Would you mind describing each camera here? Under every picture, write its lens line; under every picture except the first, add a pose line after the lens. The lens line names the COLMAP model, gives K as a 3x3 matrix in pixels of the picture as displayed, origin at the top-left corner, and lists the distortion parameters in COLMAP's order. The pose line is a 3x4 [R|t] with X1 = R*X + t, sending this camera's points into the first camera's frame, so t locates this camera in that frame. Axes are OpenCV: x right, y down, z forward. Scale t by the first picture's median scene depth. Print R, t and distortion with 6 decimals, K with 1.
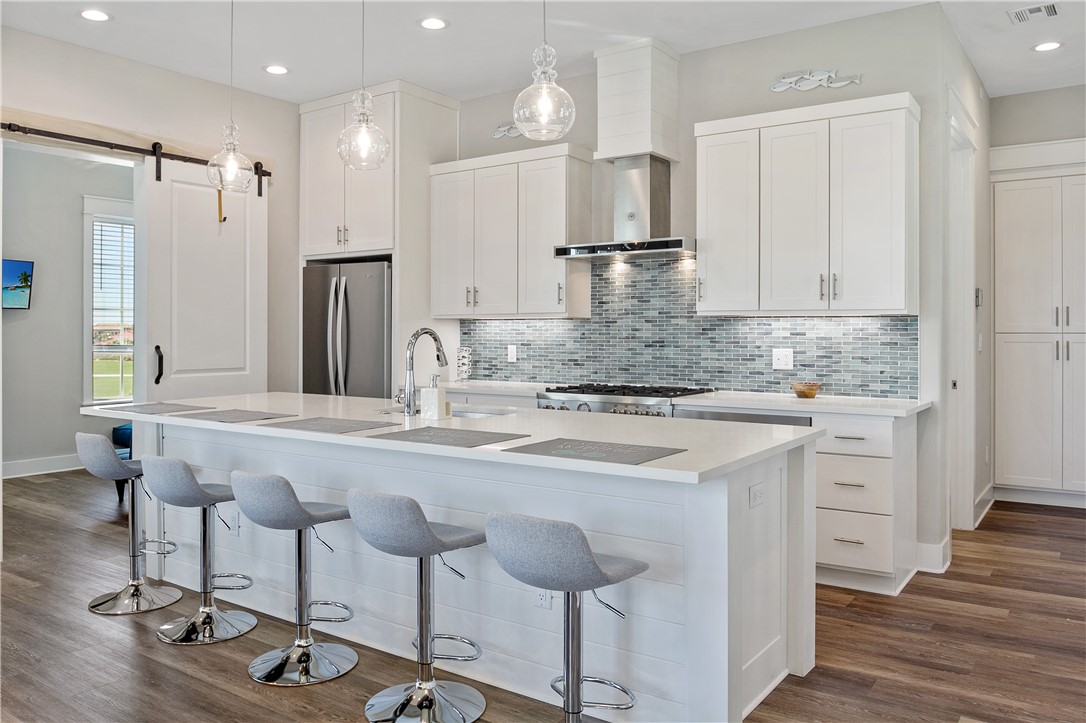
lens RADIAL K [[815.7, 0, 543.6], [0, 815.7, 337.5], [0, 0, 1]] dist [-0.009726, -0.025237]
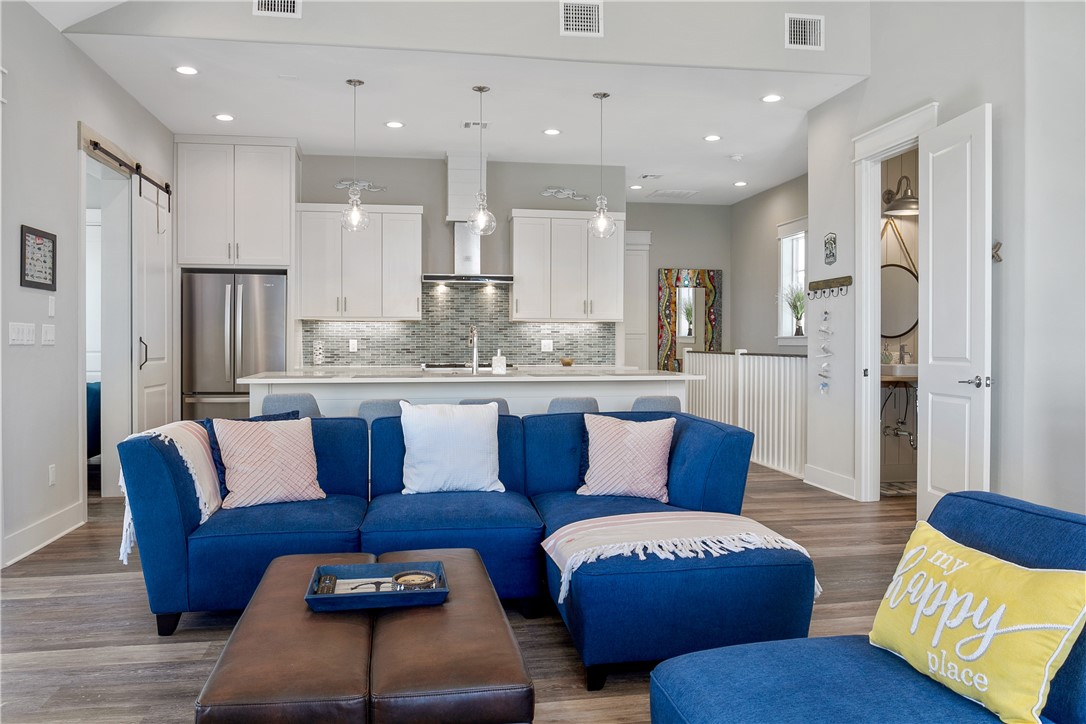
lens RADIAL K [[815.7, 0, 546.5], [0, 815.7, 359.4], [0, 0, 1]] dist [-0.009726, -0.025237]
pose [[0.713382, -0.013551, 0.700645, -0.875586], [0.003860, 0.999874, 0.015408, 0.025810], [-0.700765, -0.008288, 0.713344, -0.253872]]
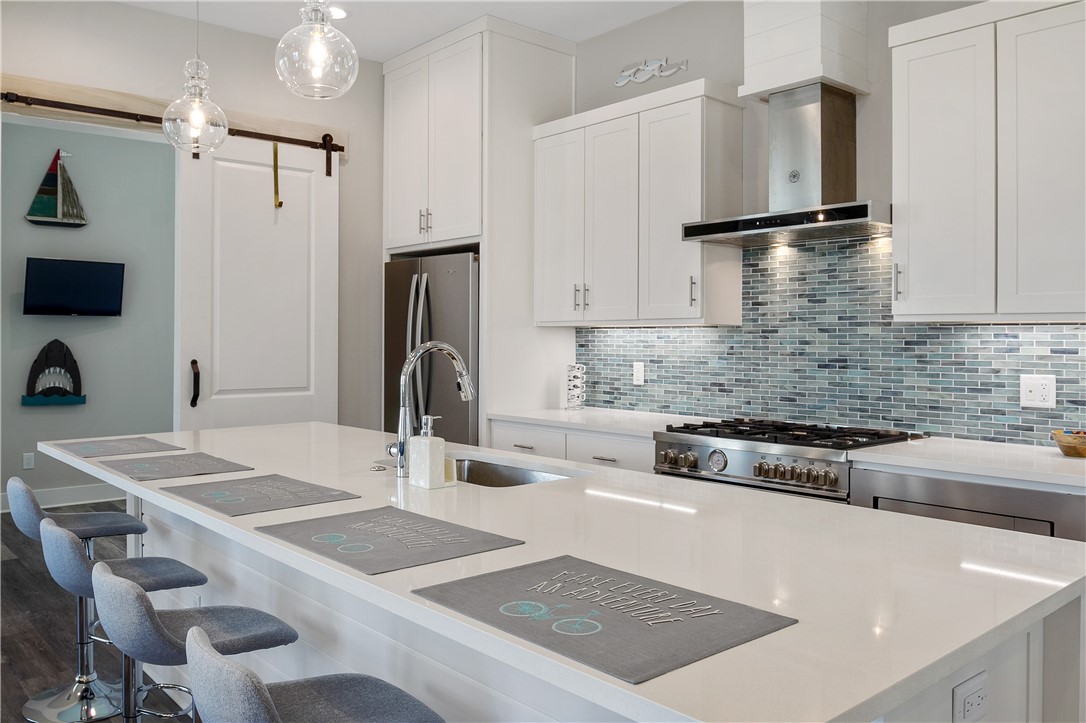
lens RADIAL K [[858.7, 0, 545.5], [0, 858.7, 339.8], [0, 0, 1]] dist [-0.031133, -0.001027]
pose [[0.971029, 0.002878, -0.238944, 0.073733], [-0.004225, 0.999978, -0.005127, -0.007295], [0.238924, 0.005988, 0.971020, 0.247543]]
